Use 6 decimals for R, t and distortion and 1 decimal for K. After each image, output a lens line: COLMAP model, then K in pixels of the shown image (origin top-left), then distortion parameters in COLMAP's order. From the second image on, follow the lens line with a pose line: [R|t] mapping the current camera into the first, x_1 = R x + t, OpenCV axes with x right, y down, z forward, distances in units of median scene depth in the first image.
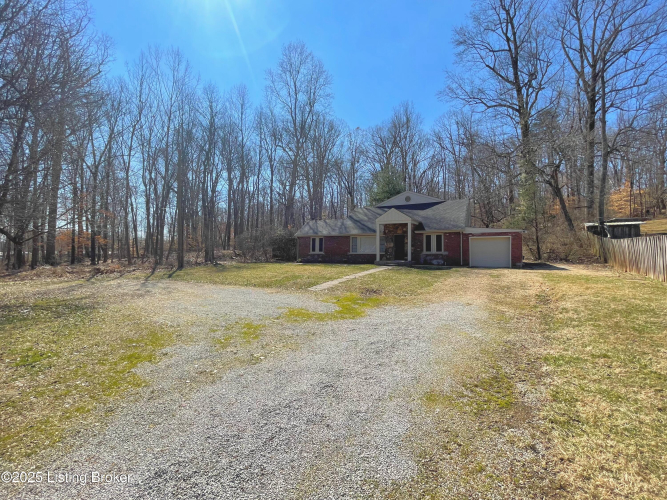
lens RADIAL K [[268.2, 0, 336.1], [0, 268.2, 252.3], [0, 0, 1]] dist [-0.004363, 0.000246]
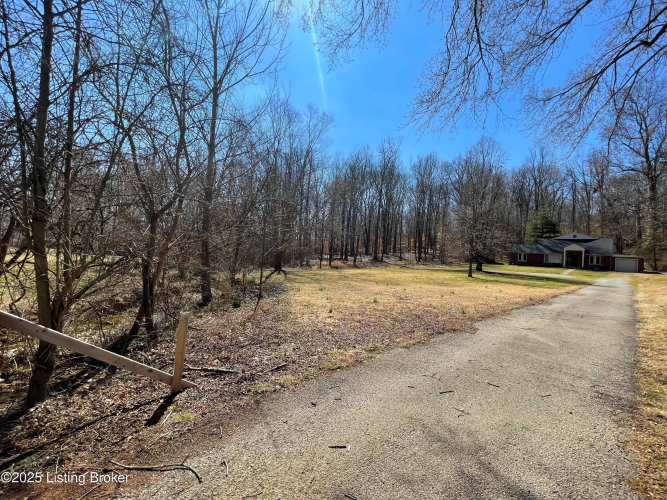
lens RADIAL K [[268.2, 0, 331.5], [0, 268.2, 251.4], [0, 0, 1]] dist [-0.004363, 0.000246]
pose [[0.961837, 0.036863, -0.271129, -1.092403], [-0.036434, 0.999314, 0.006615, -0.034261], [0.271187, 0.003516, 0.962520, -1.664081]]
